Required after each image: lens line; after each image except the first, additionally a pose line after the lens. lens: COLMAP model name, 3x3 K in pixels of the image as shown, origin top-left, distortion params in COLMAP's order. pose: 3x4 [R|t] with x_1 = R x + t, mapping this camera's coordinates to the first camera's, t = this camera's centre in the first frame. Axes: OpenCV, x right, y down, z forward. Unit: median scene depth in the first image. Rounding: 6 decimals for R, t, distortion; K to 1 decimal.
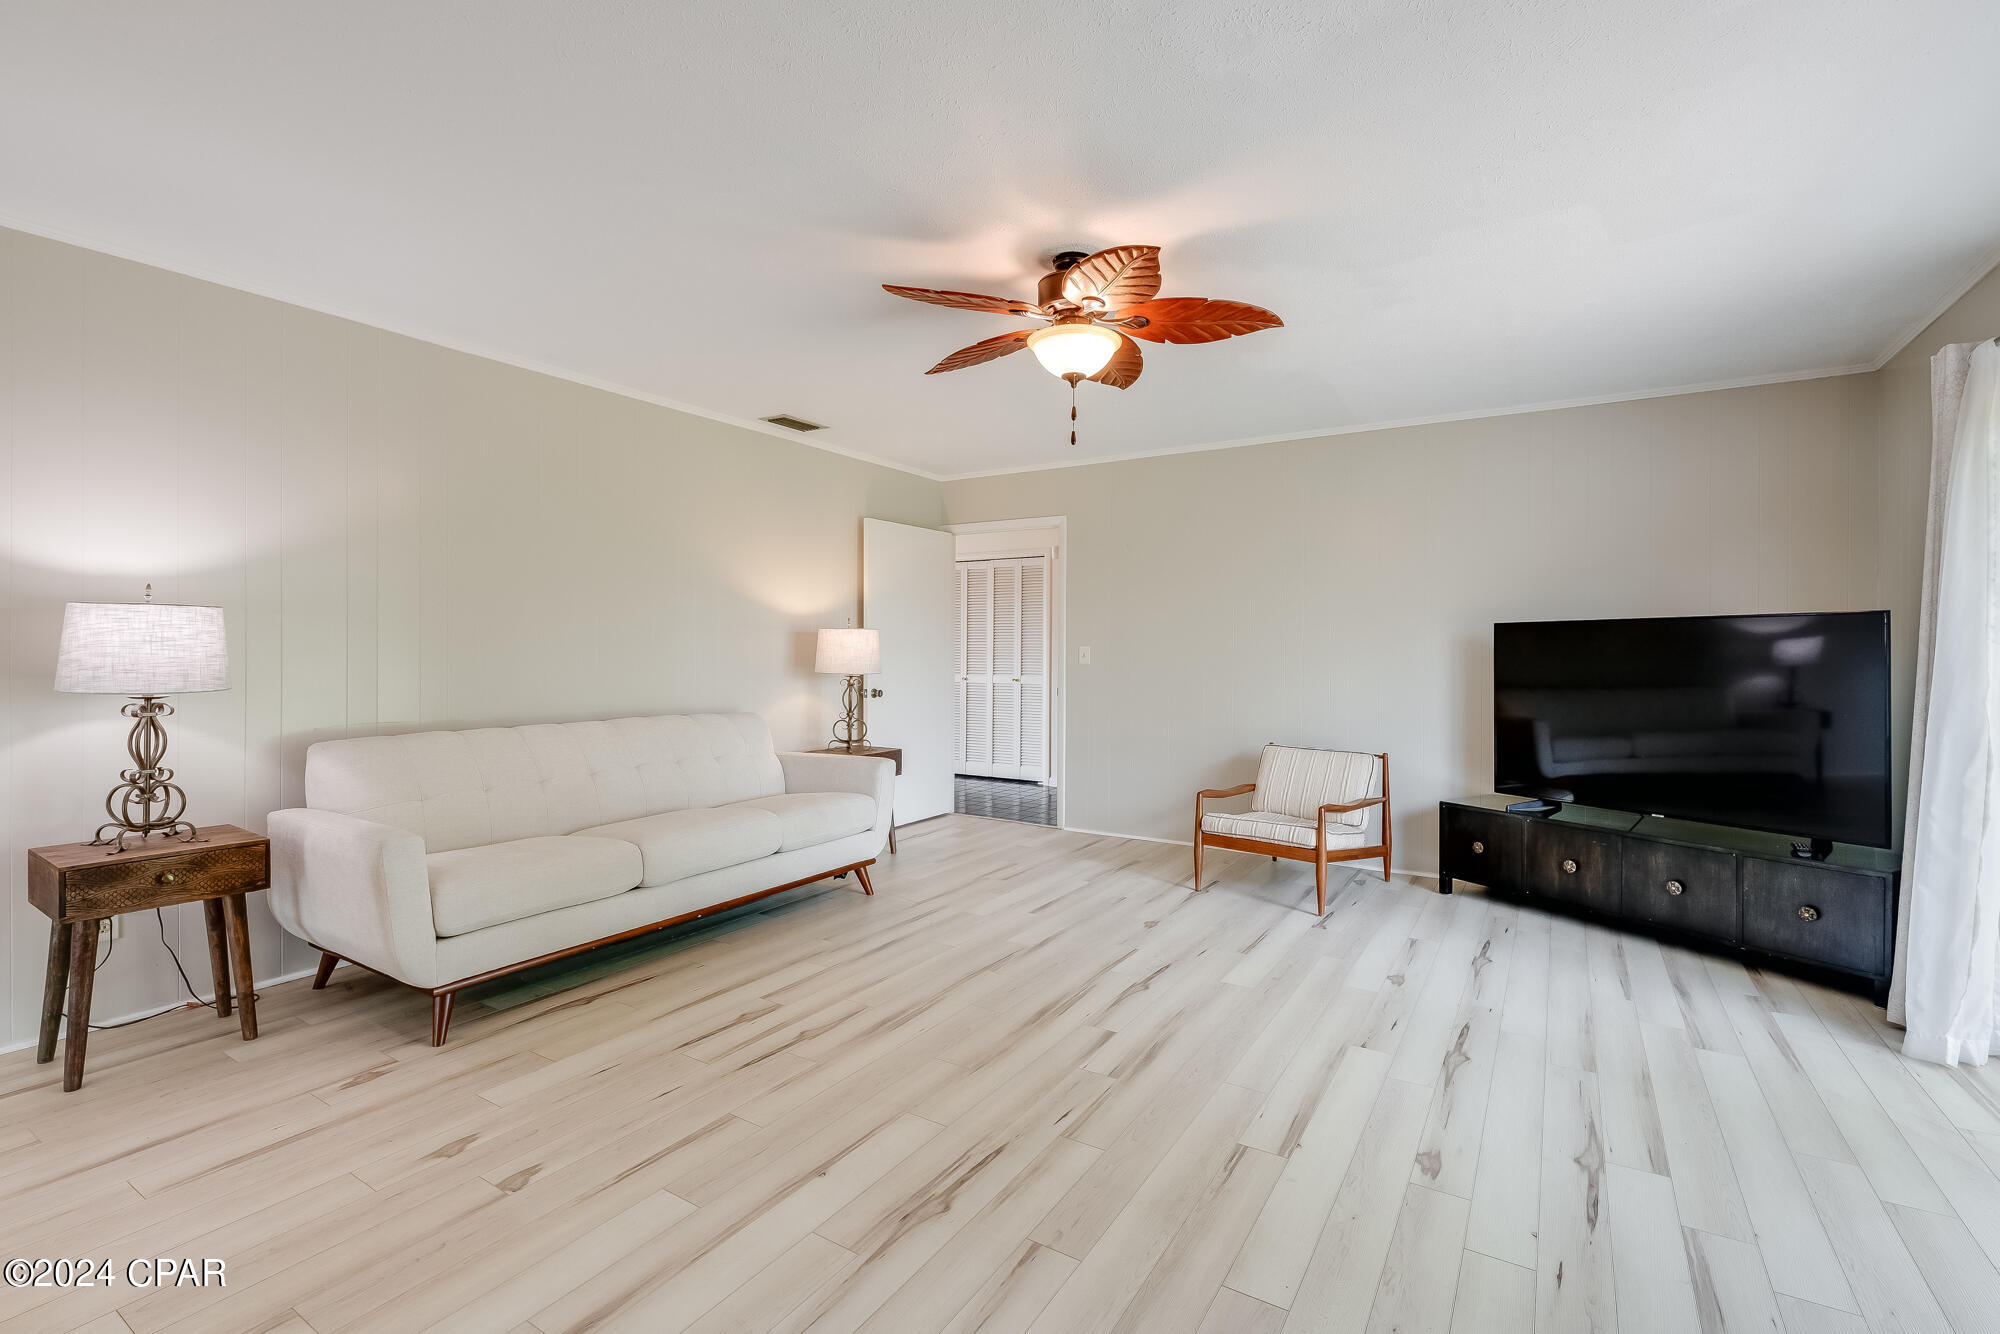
lens RADIAL K [[889.7, 0, 999.6], [0, 889.7, 654.5], [0, 0, 1]] dist [0.001228, -0.000037]
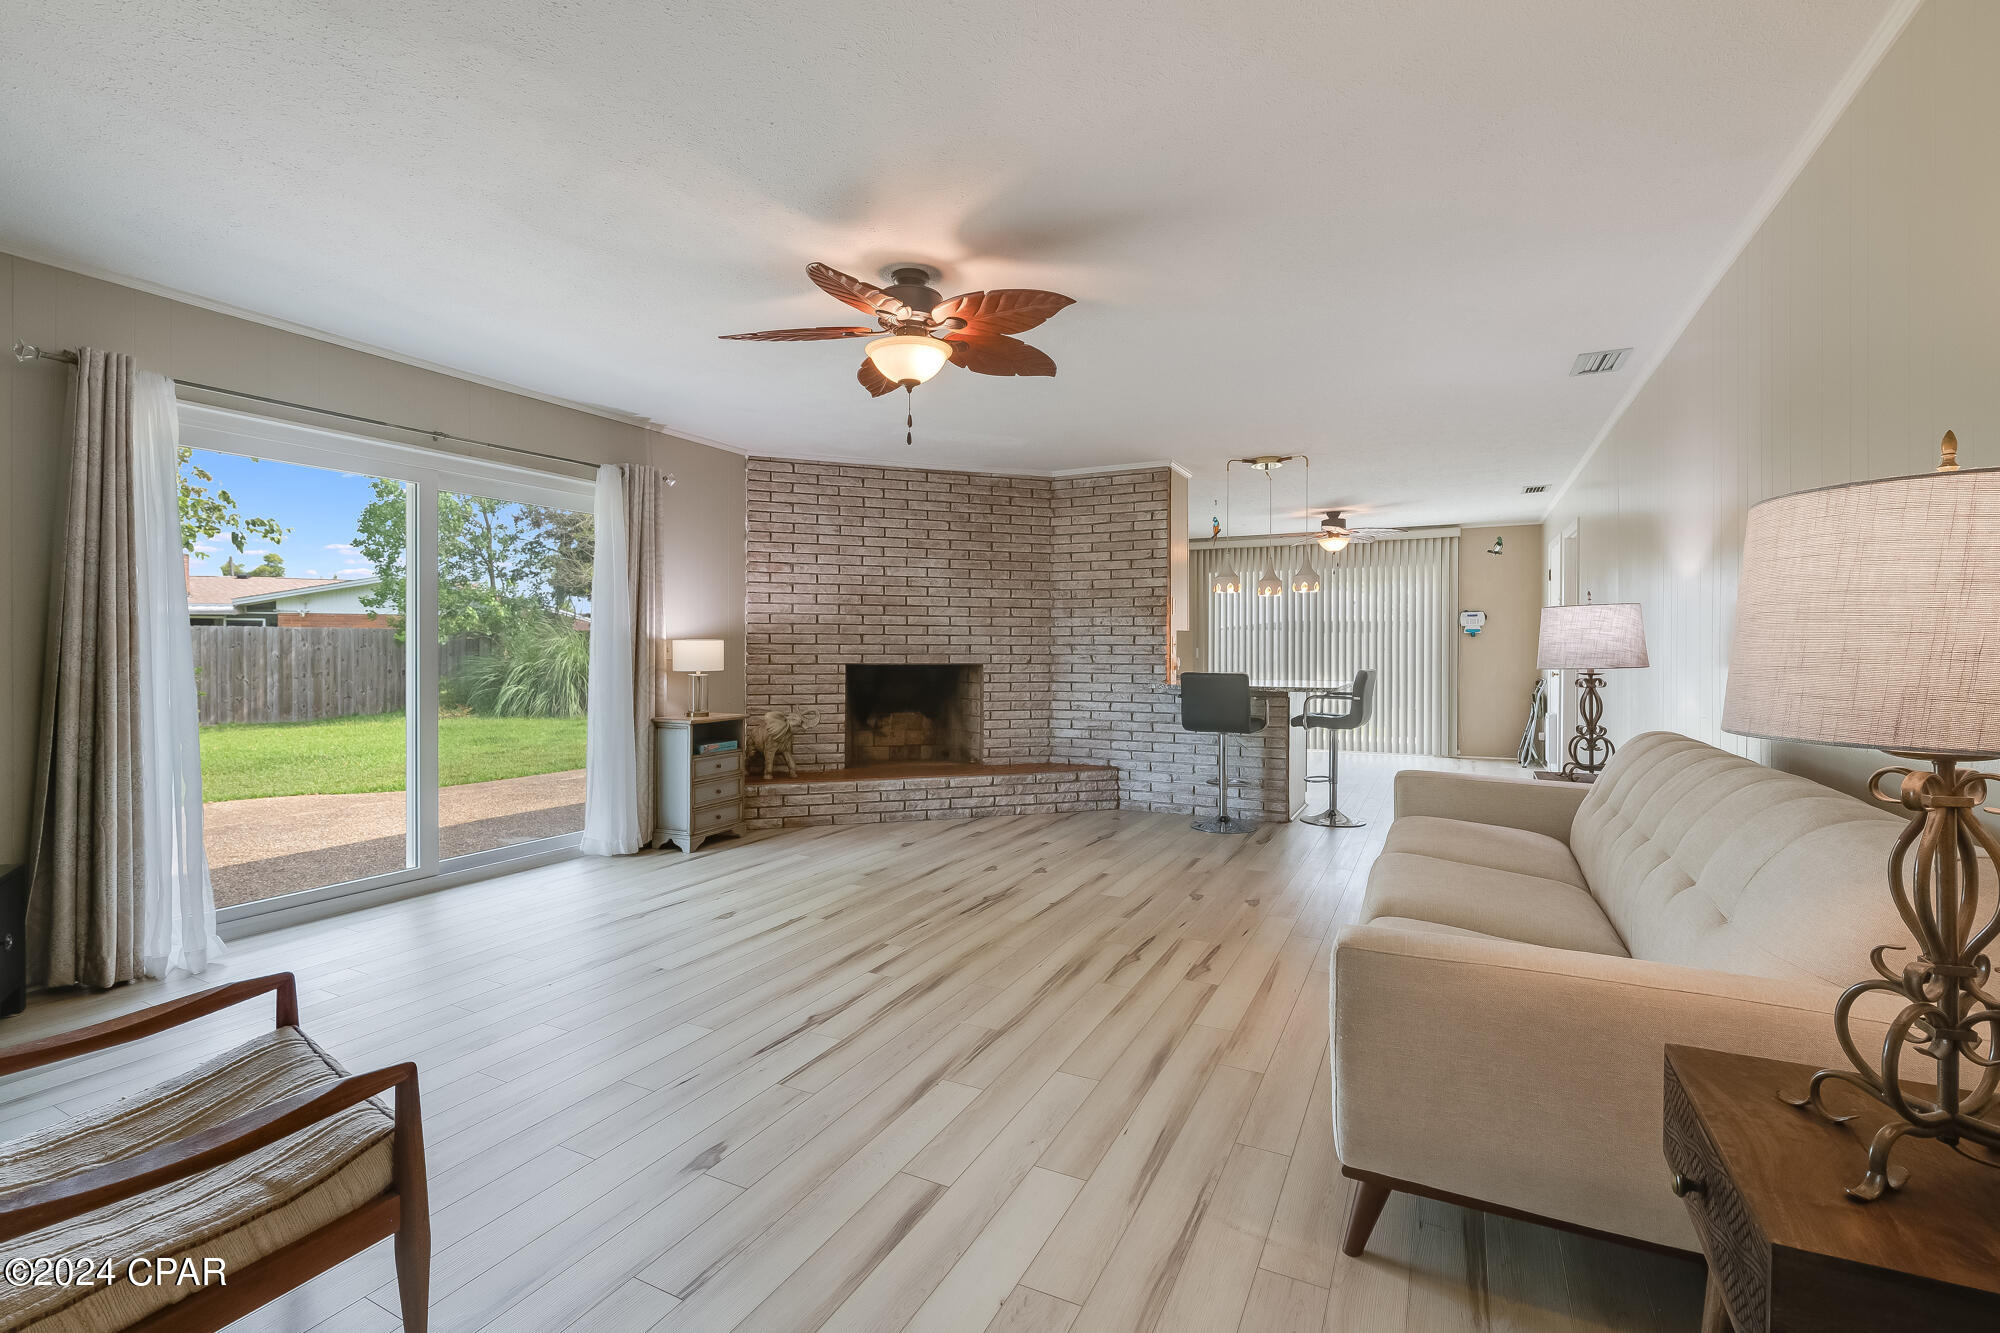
lens RADIAL K [[886.2, 0, 1007.7], [0, 886.2, 640.1], [0, 0, 1]] dist [0.001954, -0.000005]
pose [[-0.994712, -0.007684, -0.102418, 0.073058], [-0.007627, 0.999970, -0.000944, 0.003500], [0.102422, -0.000158, -0.994741, 2.104821]]
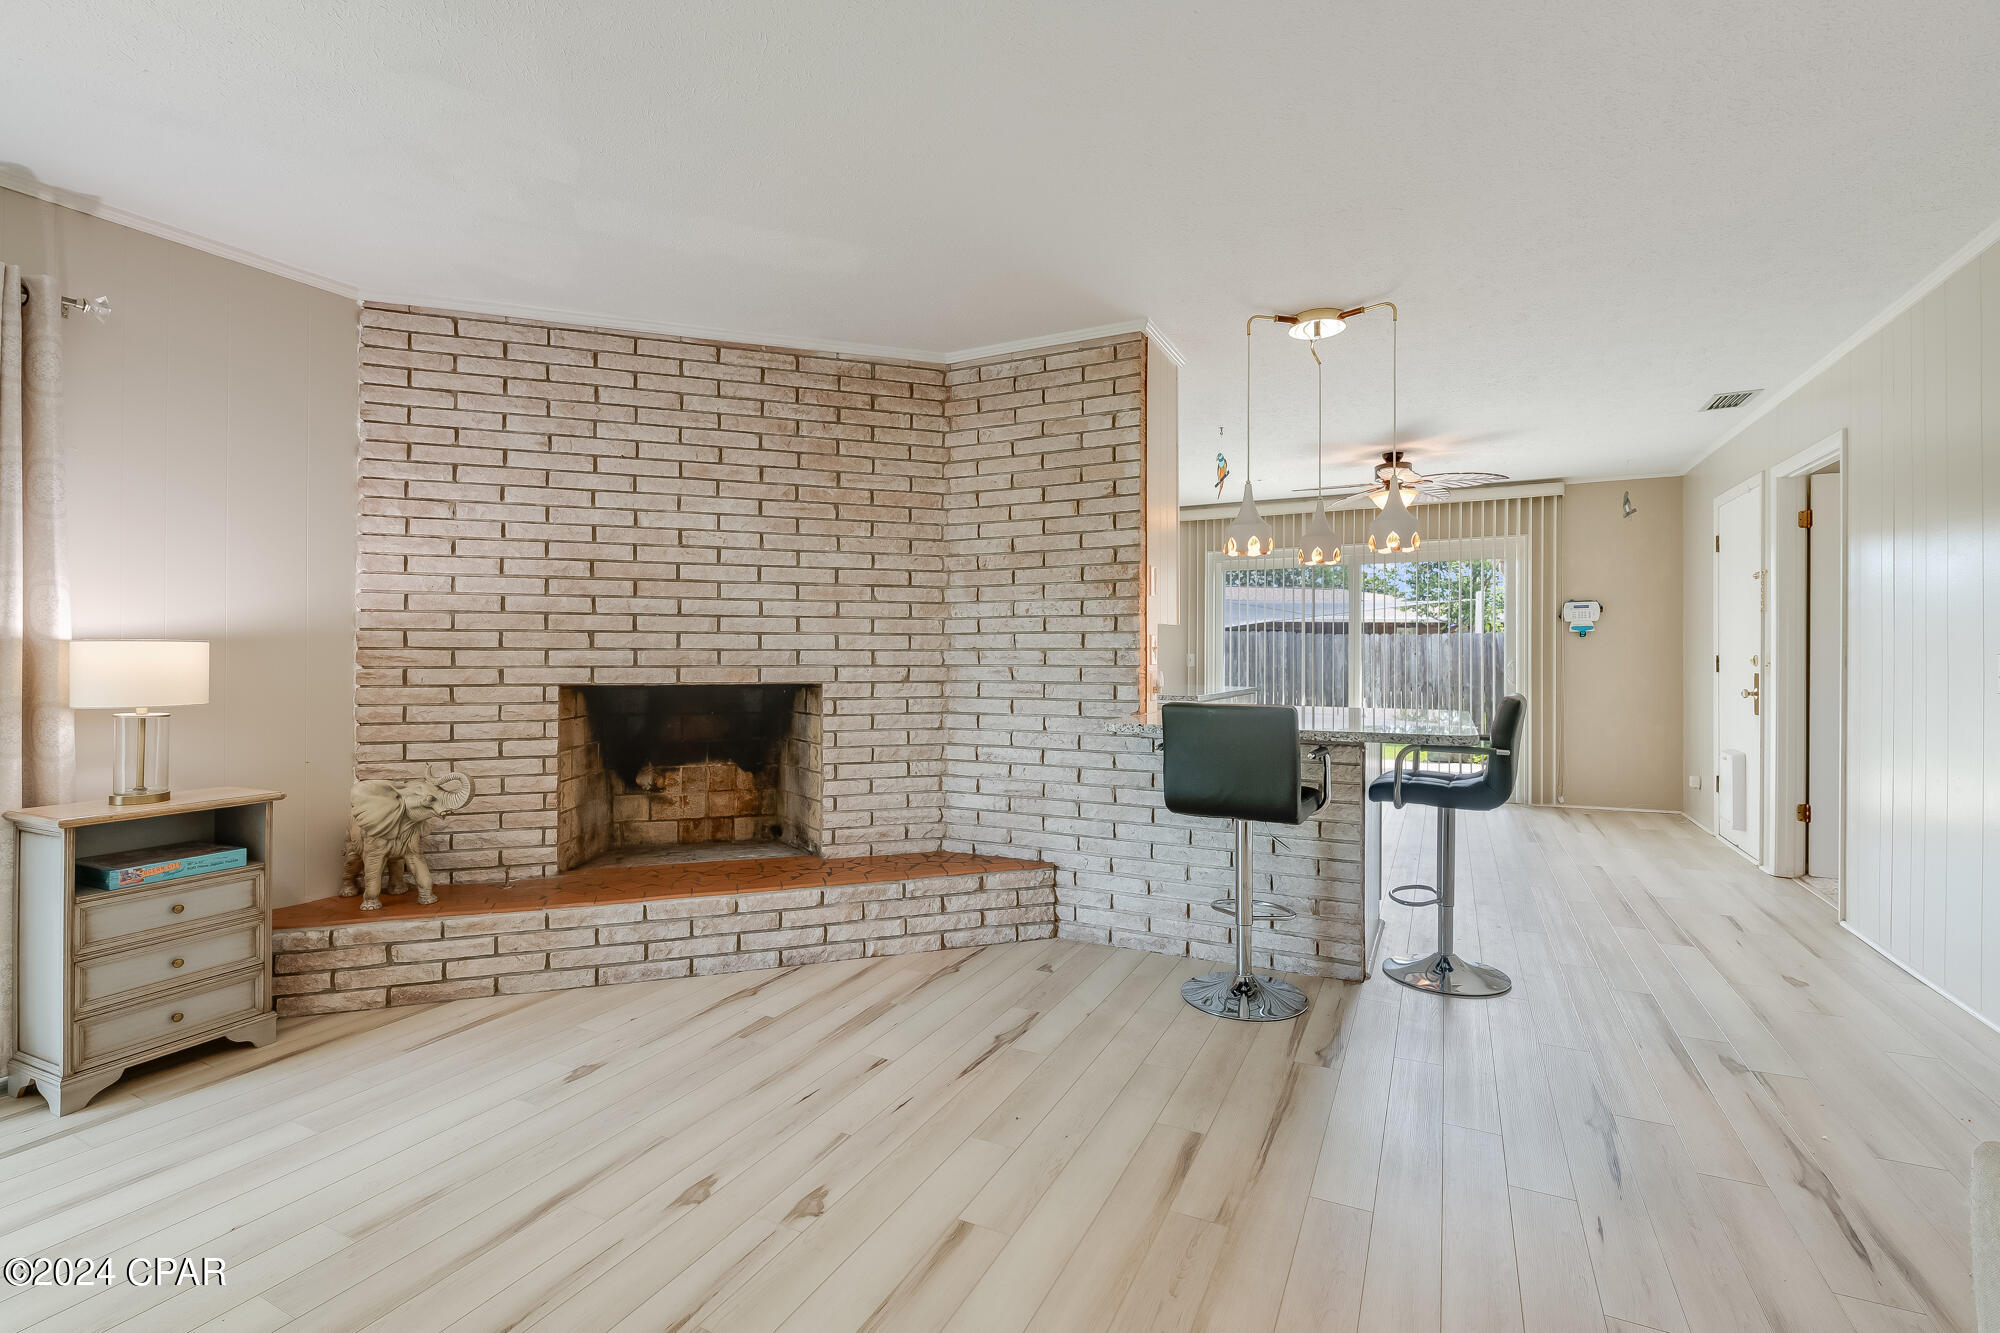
lens RADIAL K [[888.3, 0, 1009.1], [0, 888.3, 646.5], [0, 0, 1]] dist [-0.005433, -0.000689]
pose [[-0.993973, -0.005670, -0.109478, -0.225427], [-0.005859, 0.999982, 0.001406, 0.005901], [0.109468, 0.002039, -0.993988, 1.176868]]
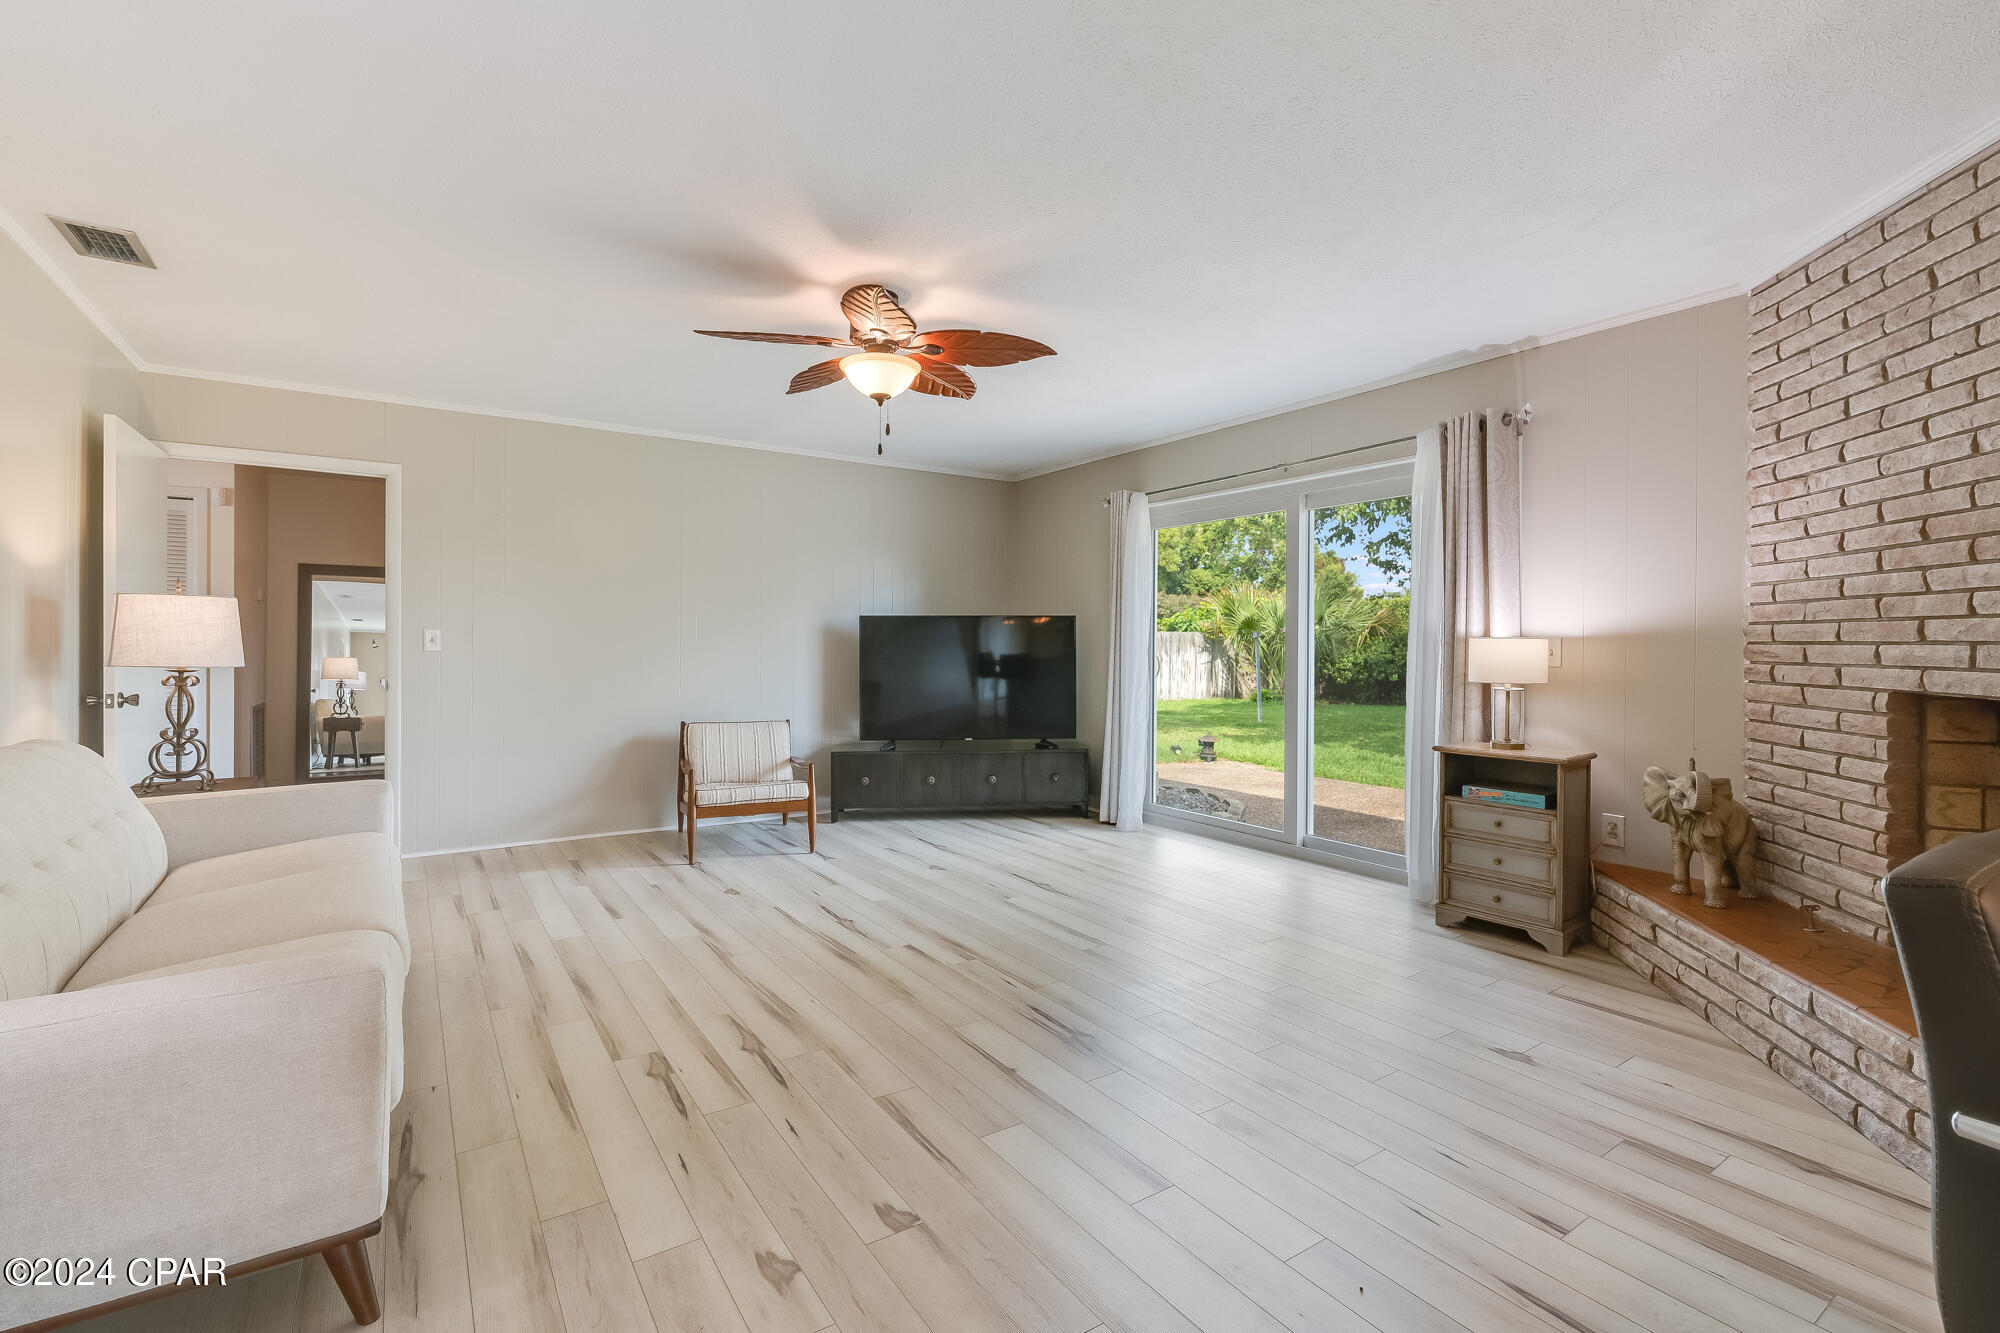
lens RADIAL K [[897.0, 0, 1001.8], [0, 897.0, 644.1], [0, 0, 1]] dist [-0.004867, -0.000571]
pose [[0.402297, -0.001564, 0.915508, -0.929347], [0.003096, 0.999995, 0.000347, 0.012479], [-0.915504, 0.002695, 0.402300, 0.382790]]
